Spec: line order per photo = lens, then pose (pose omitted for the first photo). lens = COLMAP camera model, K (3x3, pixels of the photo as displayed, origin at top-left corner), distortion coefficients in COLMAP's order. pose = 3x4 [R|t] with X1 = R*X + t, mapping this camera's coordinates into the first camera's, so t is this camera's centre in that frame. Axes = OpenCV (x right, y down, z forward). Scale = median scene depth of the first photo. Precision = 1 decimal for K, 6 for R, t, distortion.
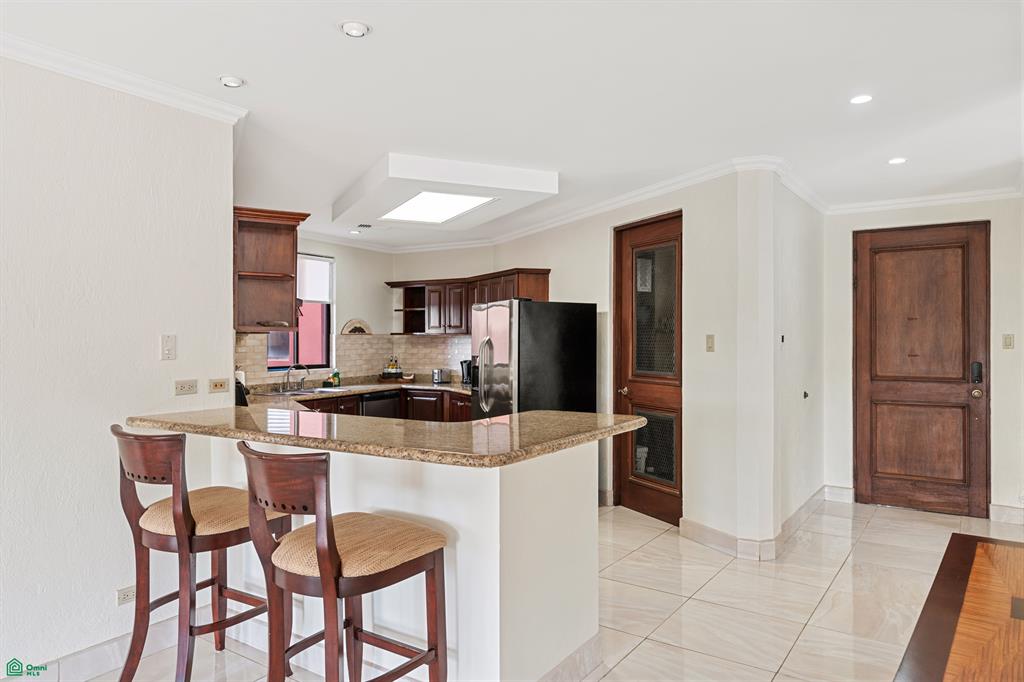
lens RADIAL K [[677.1, 0, 512.0], [0, 677.1, 341.0], [0, 0, 1]] dist [-0.001409, -0.000175]
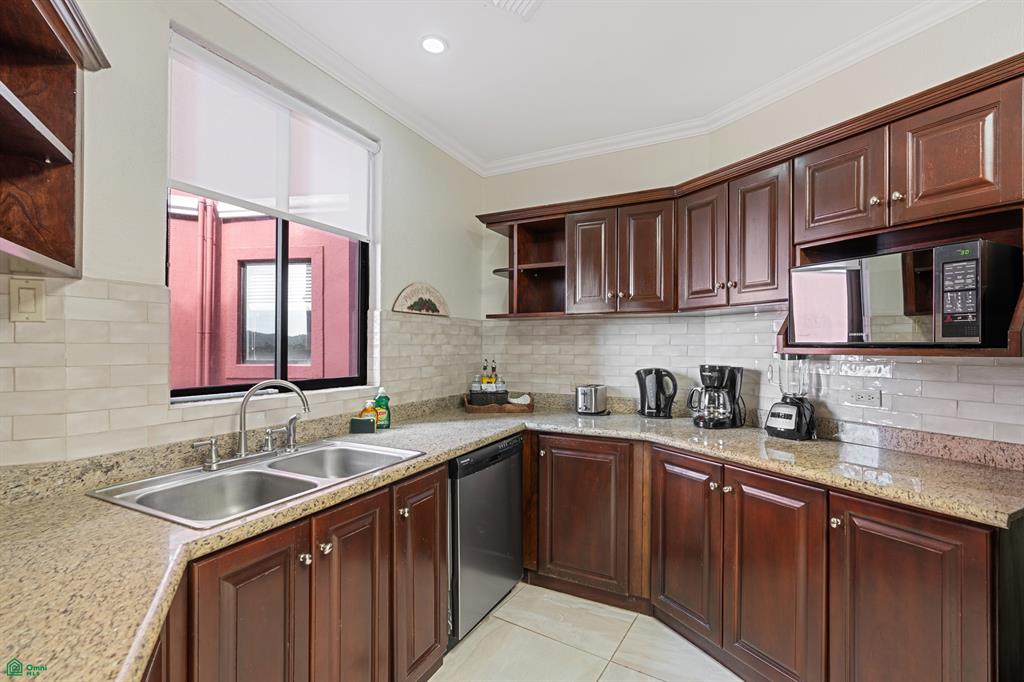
lens RADIAL K [[462.9, 0, 513.3], [0, 462.9, 344.9], [0, 0, 1]] dist [-0.000211, 0.000033]
pose [[0.998679, 0.007258, 0.050861, -0.183194], [-0.006686, 0.999913, -0.011410, 0.015825], [-0.050939, 0.011055, 0.998641, 0.671227]]
